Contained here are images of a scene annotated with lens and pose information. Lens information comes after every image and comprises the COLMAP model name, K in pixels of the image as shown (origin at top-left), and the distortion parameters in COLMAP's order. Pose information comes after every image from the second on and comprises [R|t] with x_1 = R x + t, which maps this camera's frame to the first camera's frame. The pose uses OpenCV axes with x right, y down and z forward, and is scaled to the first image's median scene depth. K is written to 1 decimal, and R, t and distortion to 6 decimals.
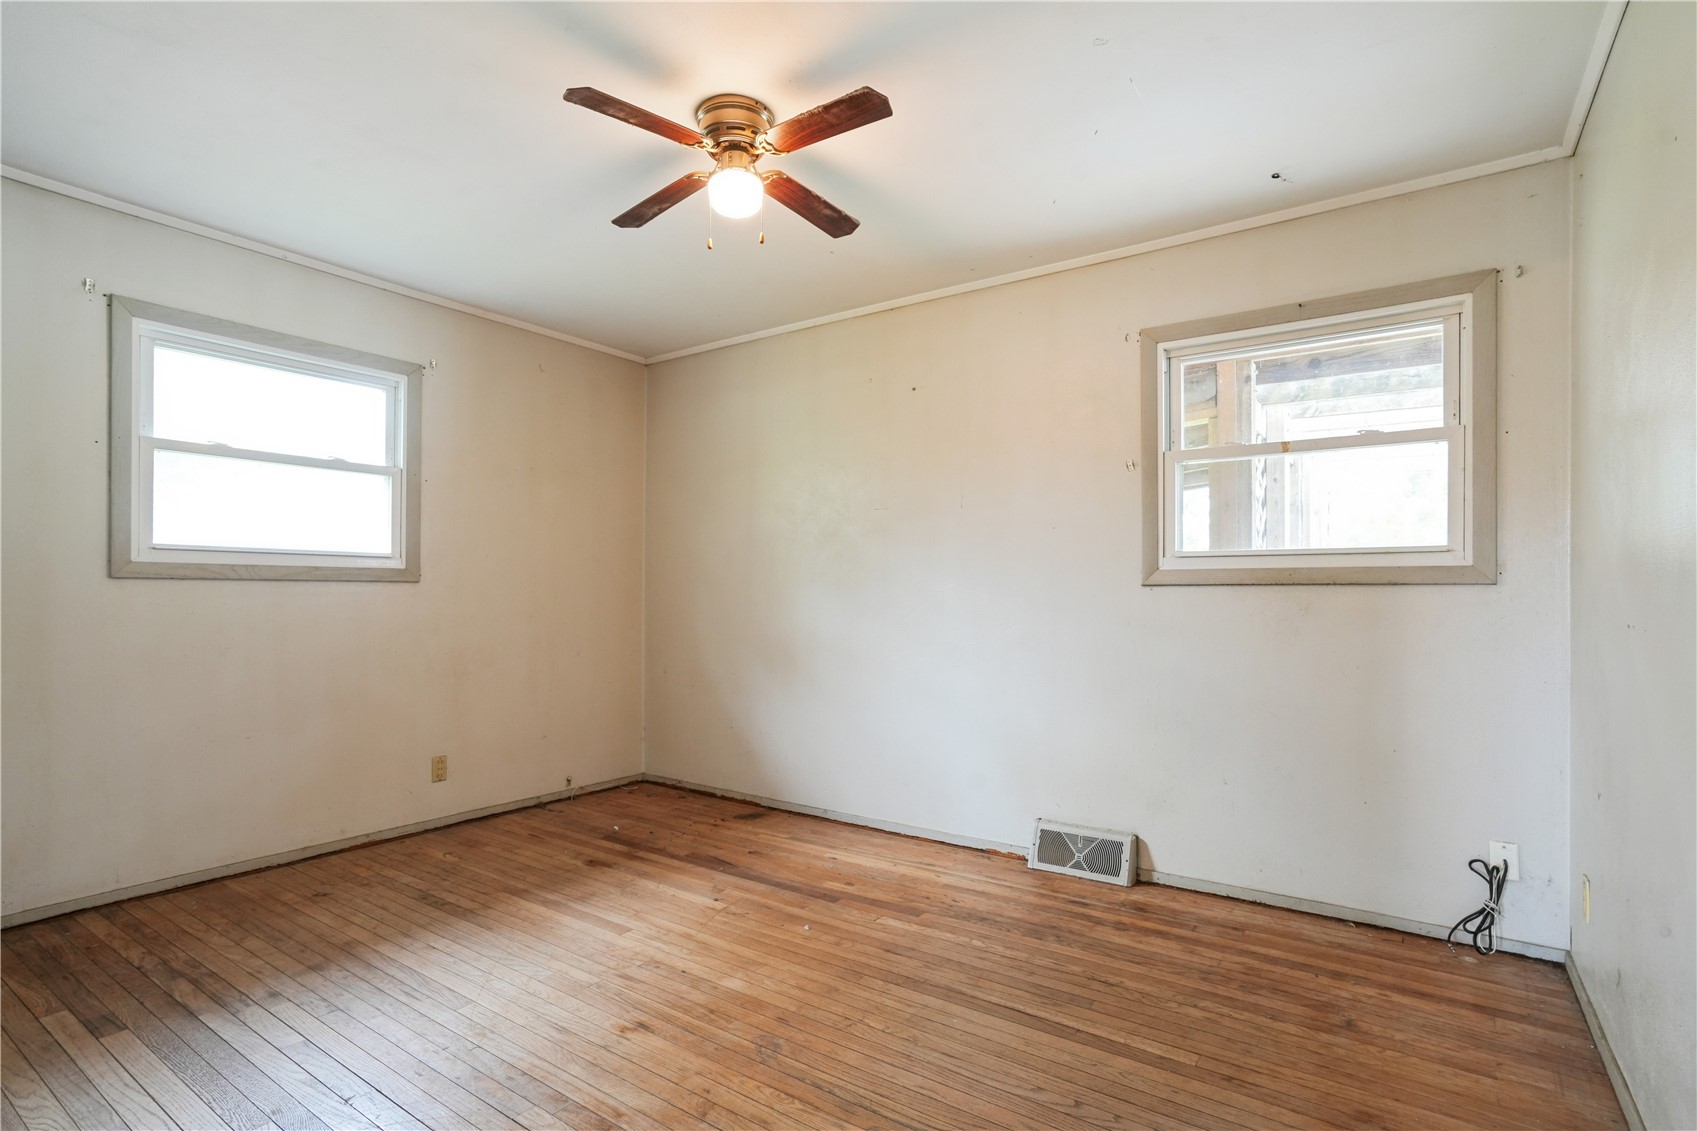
lens RADIAL K [[842.2, 0, 834.1], [0, 842.2, 582.8], [0, 0, 1]] dist [-0.015176, 0.002926]
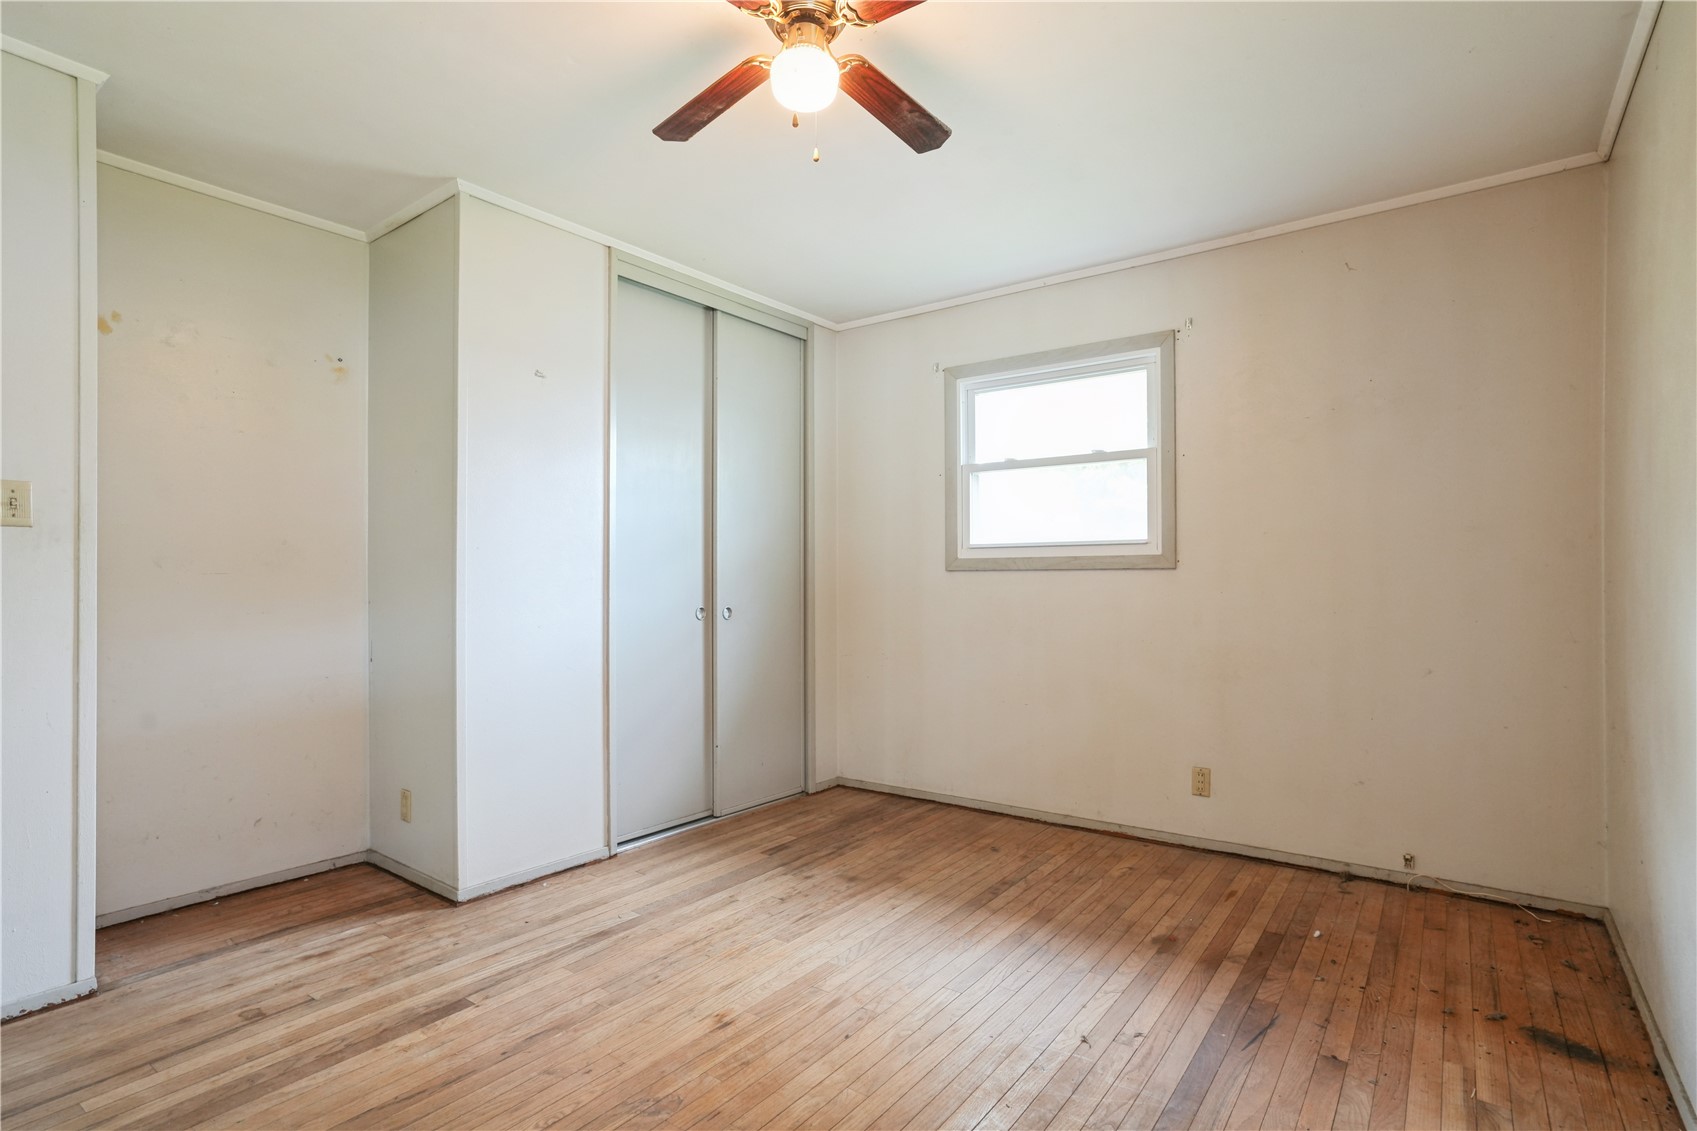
lens RADIAL K [[842.2, 0, 834.9], [0, 842.2, 571.7], [0, 0, 1]] dist [-0.015176, 0.002926]
pose [[-0.025305, -0.013416, -0.999590, 0.467555], [0.015132, 0.999790, -0.013802, 0.010240], [0.999565, -0.015475, -0.025096, 0.723554]]
